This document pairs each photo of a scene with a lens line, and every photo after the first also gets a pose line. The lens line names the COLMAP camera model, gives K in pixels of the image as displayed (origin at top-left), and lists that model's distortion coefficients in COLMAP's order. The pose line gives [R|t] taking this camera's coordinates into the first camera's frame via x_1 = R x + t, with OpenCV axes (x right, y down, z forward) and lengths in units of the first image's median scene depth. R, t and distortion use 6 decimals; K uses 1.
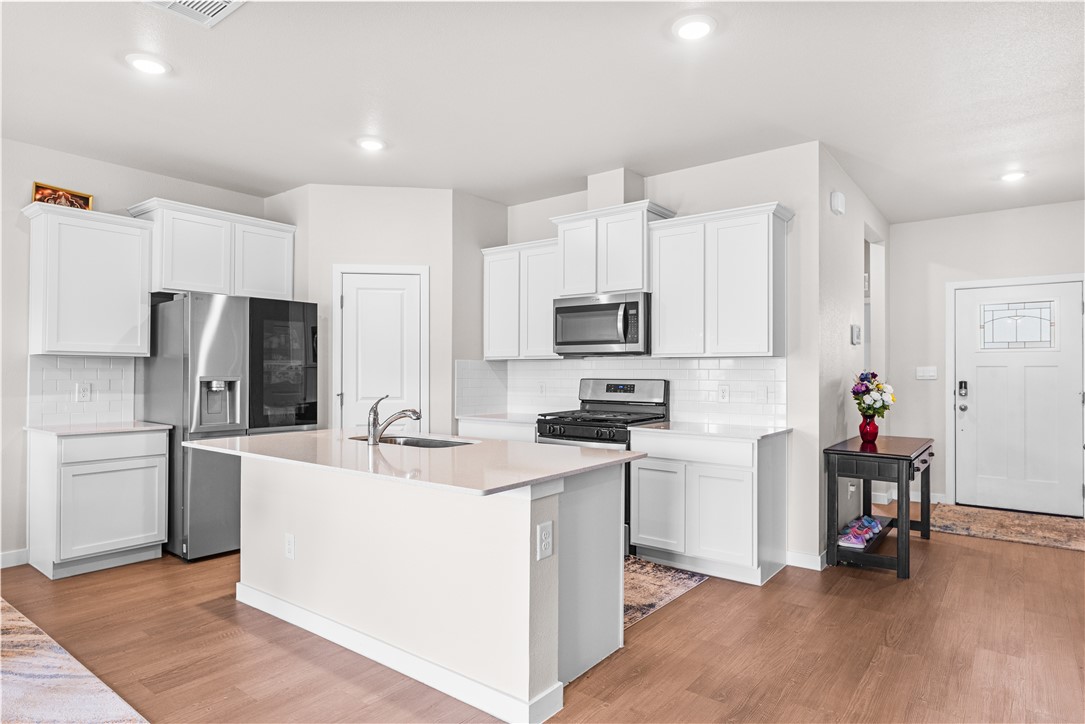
lens RADIAL K [[617.9, 0, 540.6], [0, 617.9, 365.1], [0, 0, 1]] dist [-0.003996, -0.000488]
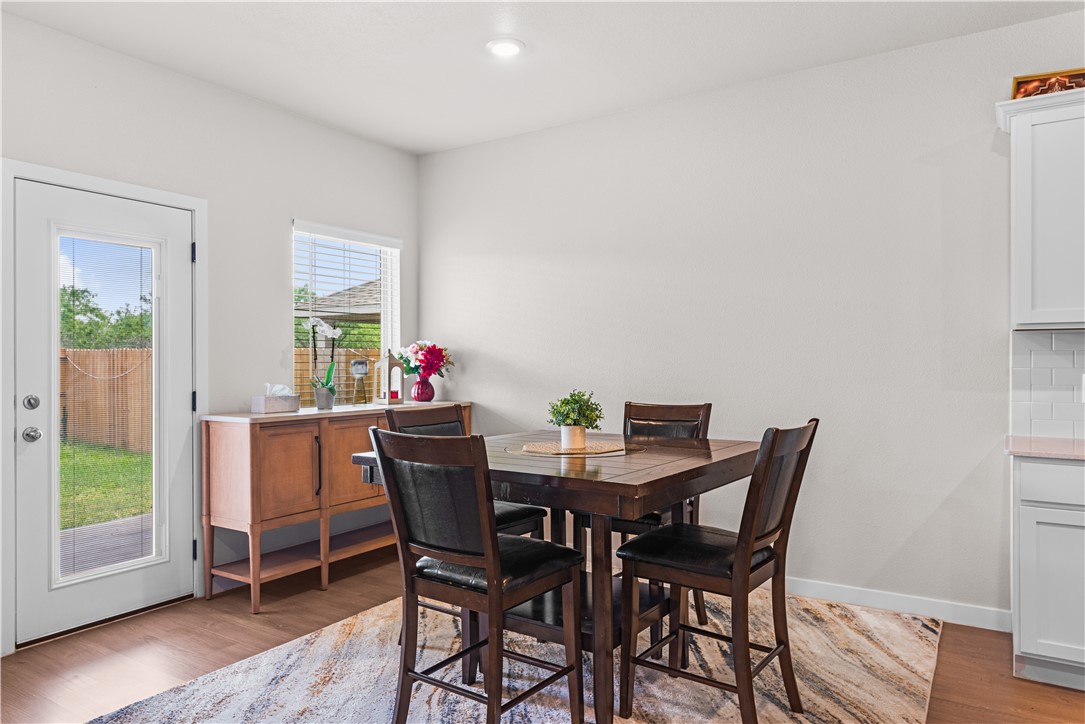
lens RADIAL K [[710.9, 0, 542.3], [0, 710.9, 359.8], [0, 0, 1]] dist [-0.000920, 0.001781]
pose [[0.079045, -0.003101, -0.996866, -0.076996], [0.017300, 0.999849, -0.001739, 0.007415], [0.996721, -0.017108, 0.079086, 0.403030]]
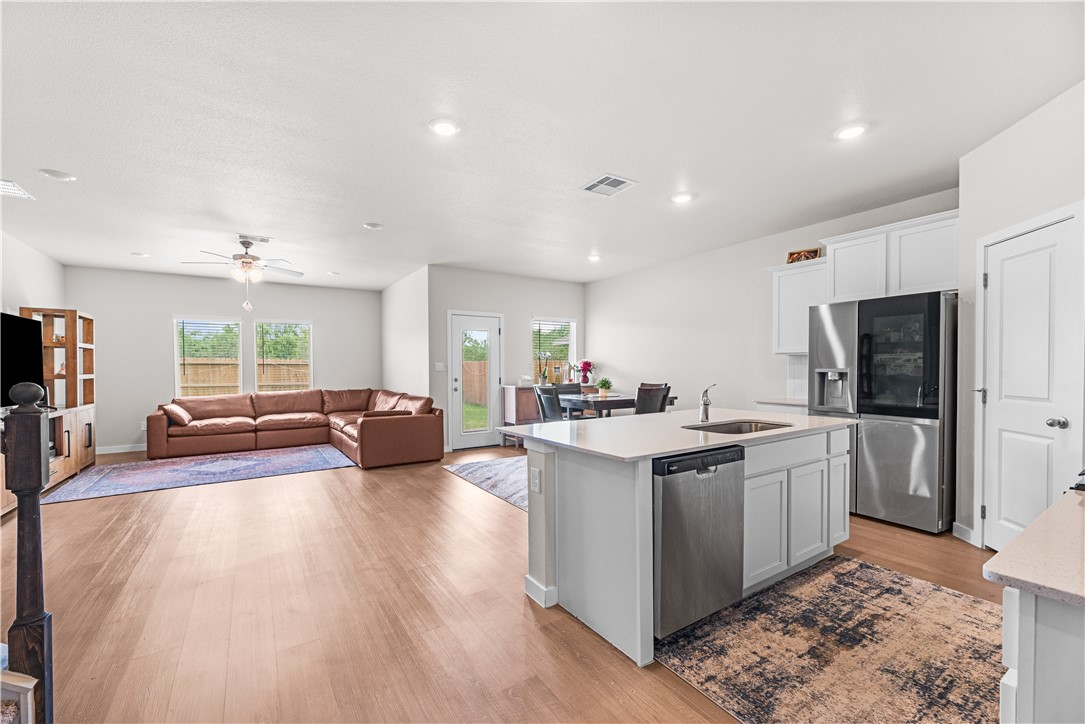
lens RADIAL K [[448.5, 0, 538.0], [0, 448.5, 367.1], [0, 0, 1]] dist [-0.001438, -0.000484]
pose [[-0.336266, 0.001501, -0.941766, 0.553317], [0.017406, 0.999838, -0.004621, 0.009456], [0.941606, -0.017946, -0.336238, 0.745276]]
